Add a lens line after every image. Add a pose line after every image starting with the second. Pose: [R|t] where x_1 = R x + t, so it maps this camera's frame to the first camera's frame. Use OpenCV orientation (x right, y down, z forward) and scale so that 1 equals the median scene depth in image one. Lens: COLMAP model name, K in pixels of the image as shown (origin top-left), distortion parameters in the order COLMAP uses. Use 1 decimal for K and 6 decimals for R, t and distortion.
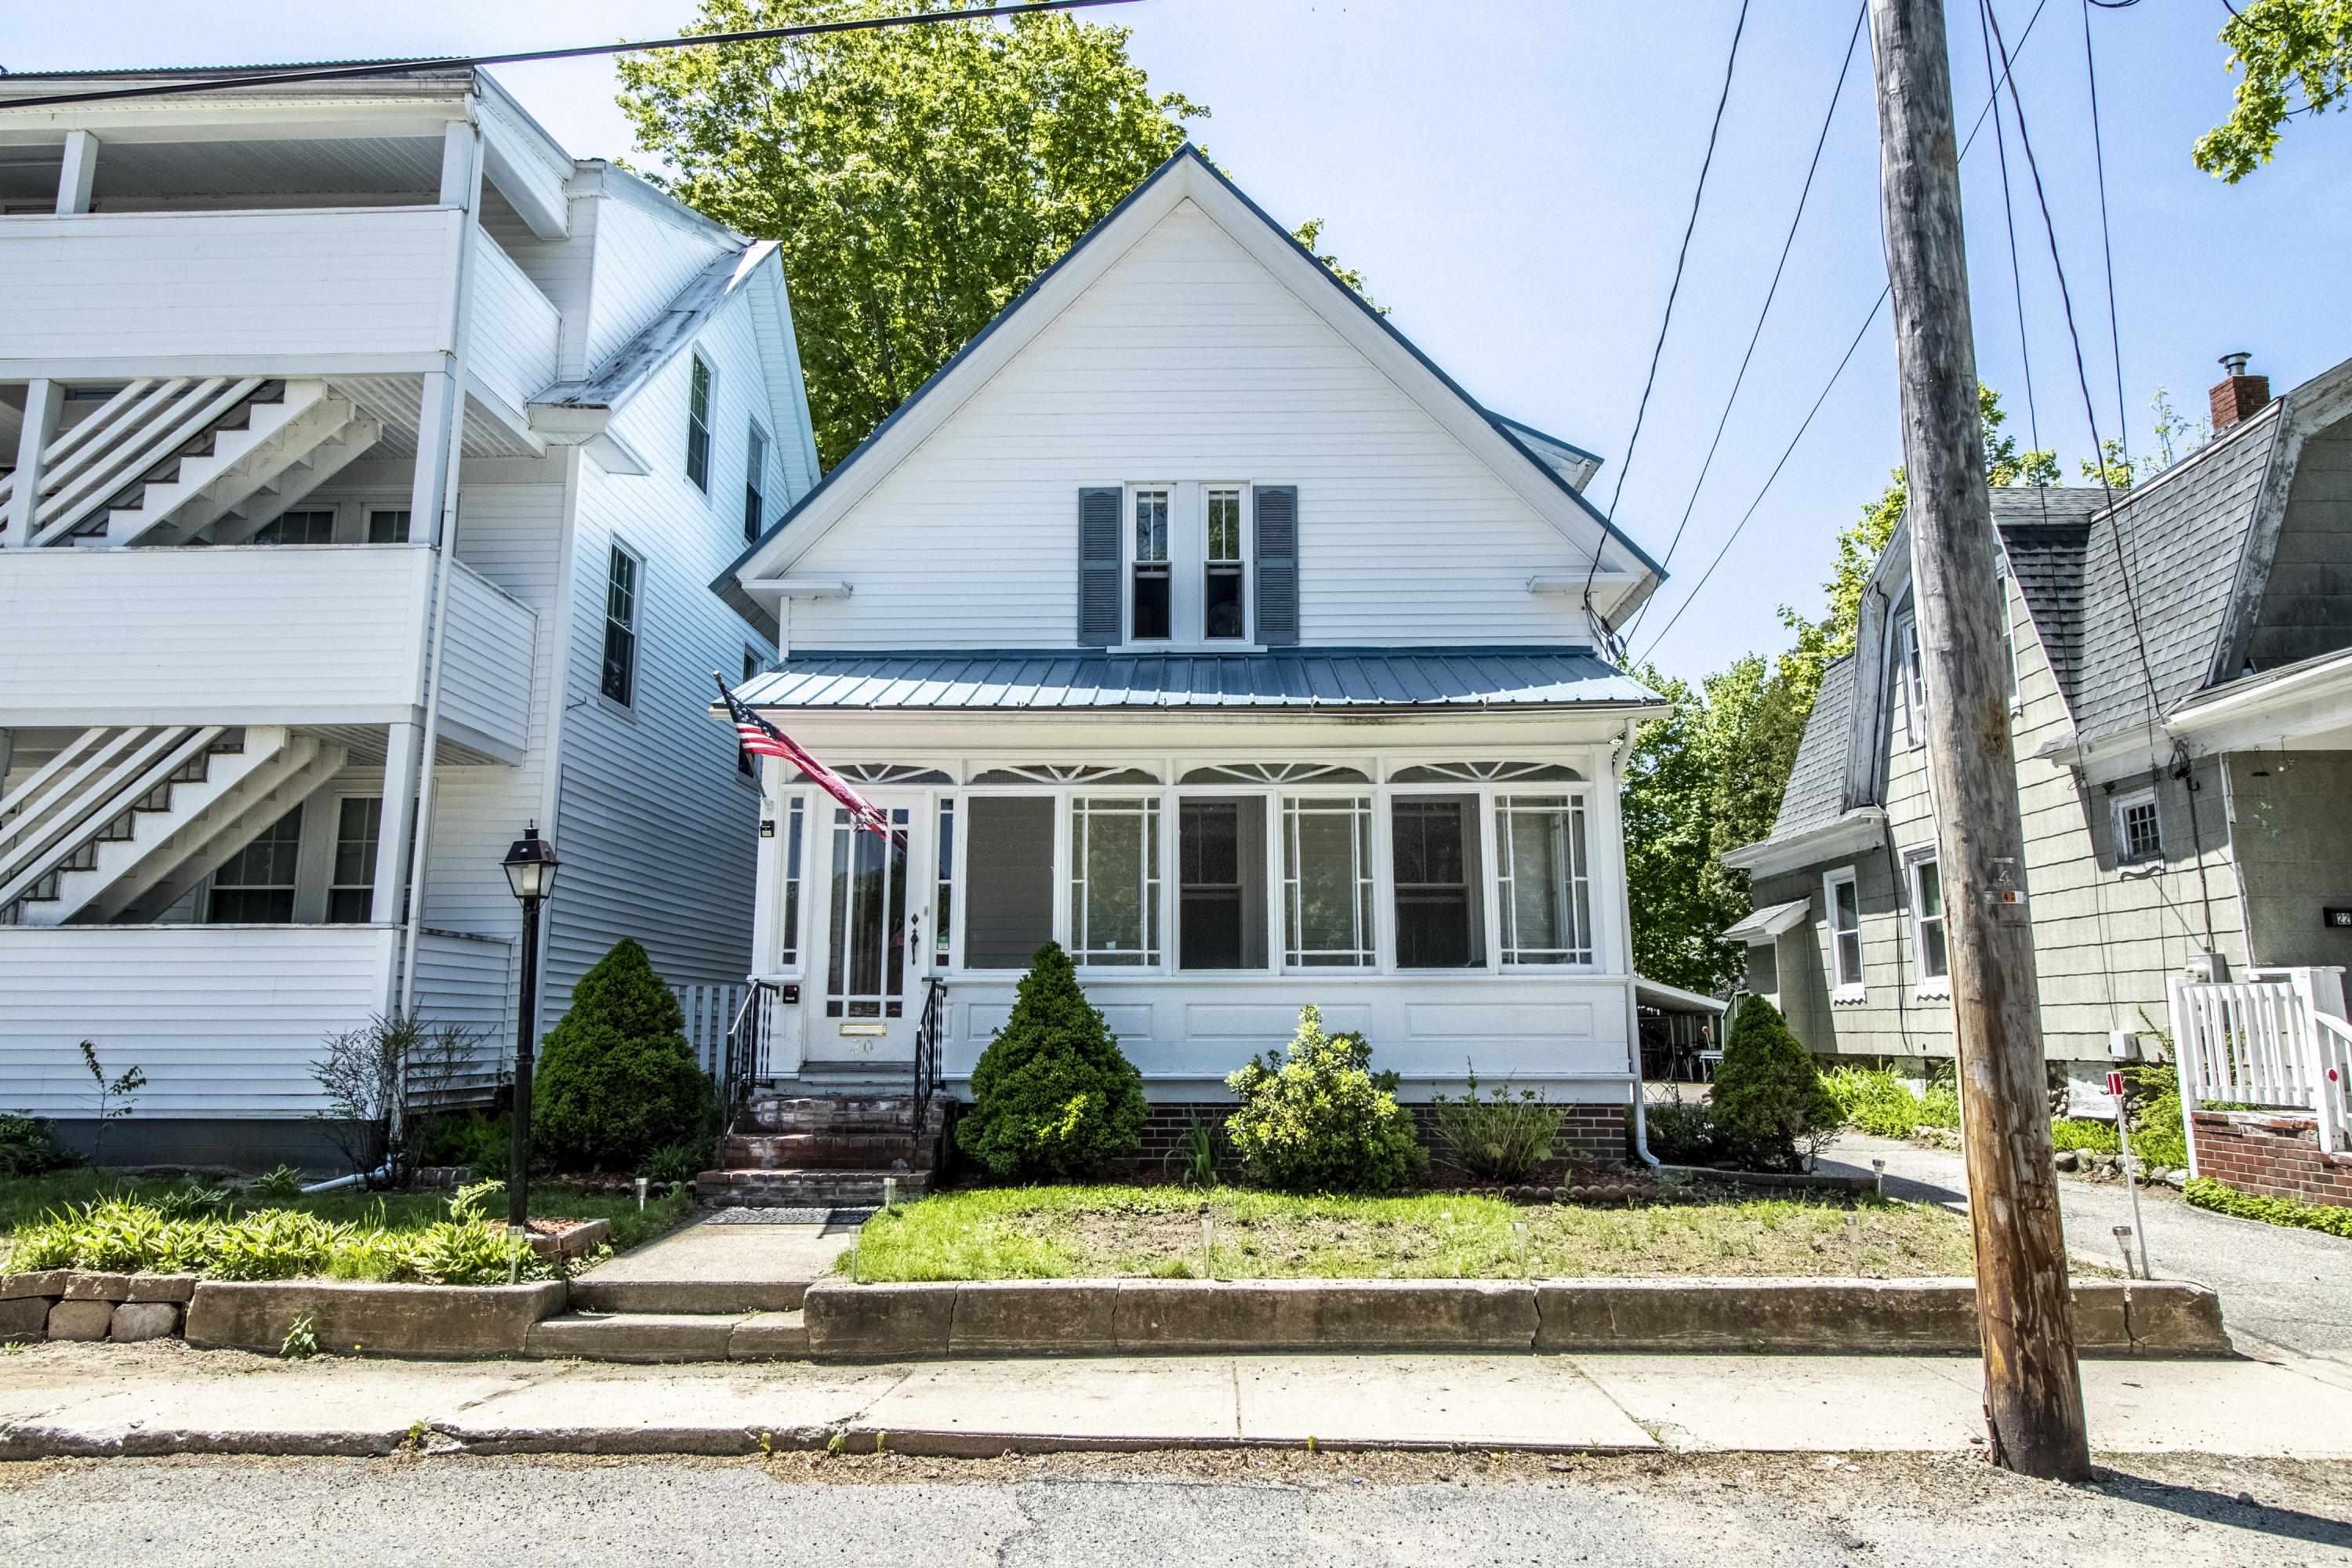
lens RADIAL K [[1520.6, 0, 1176.1], [0, 1520.6, 775.5], [0, 0, 1]] dist [0.000650, -0.002200]
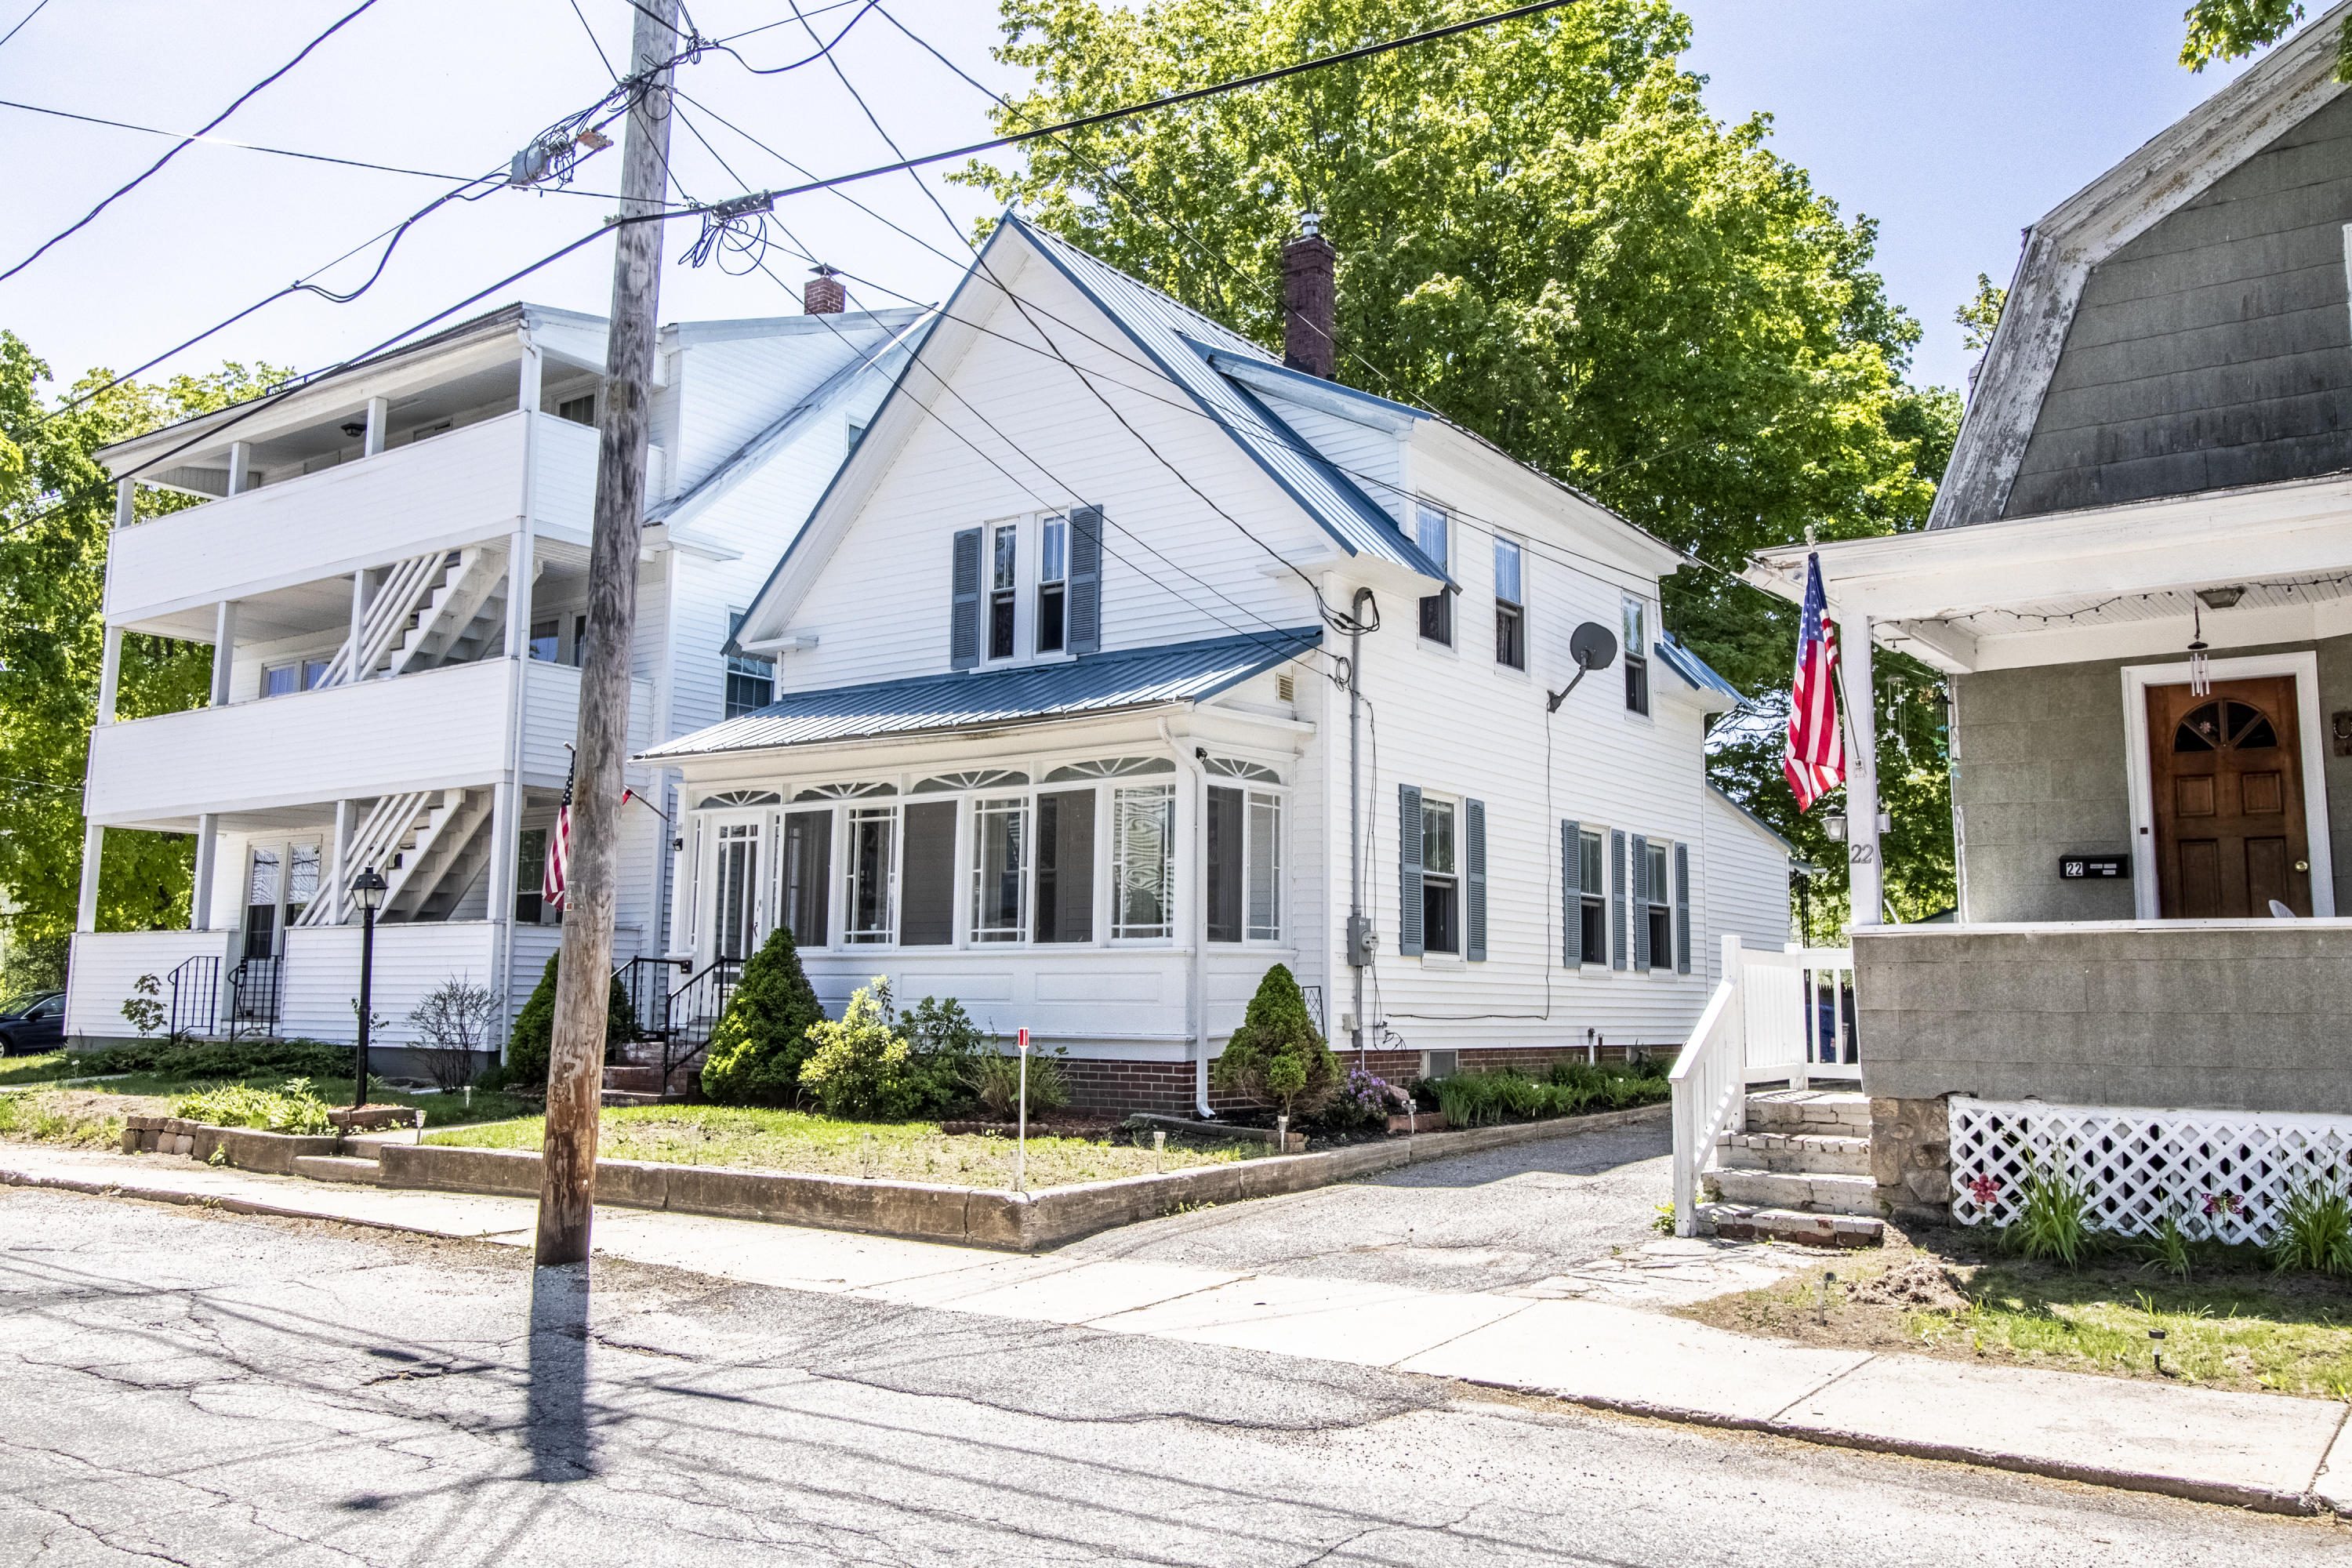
lens RADIAL K [[1853.9, 0, 1177.4], [0, 1853.9, 782.4], [0, 0, 1]] dist [0.005267, 0.000554]
pose [[0.824901, -0.059305, -0.562158, 0.968481], [0.086037, 0.996067, 0.021168, -0.015652], [0.558691, -0.065828, 0.826759, -0.101134]]
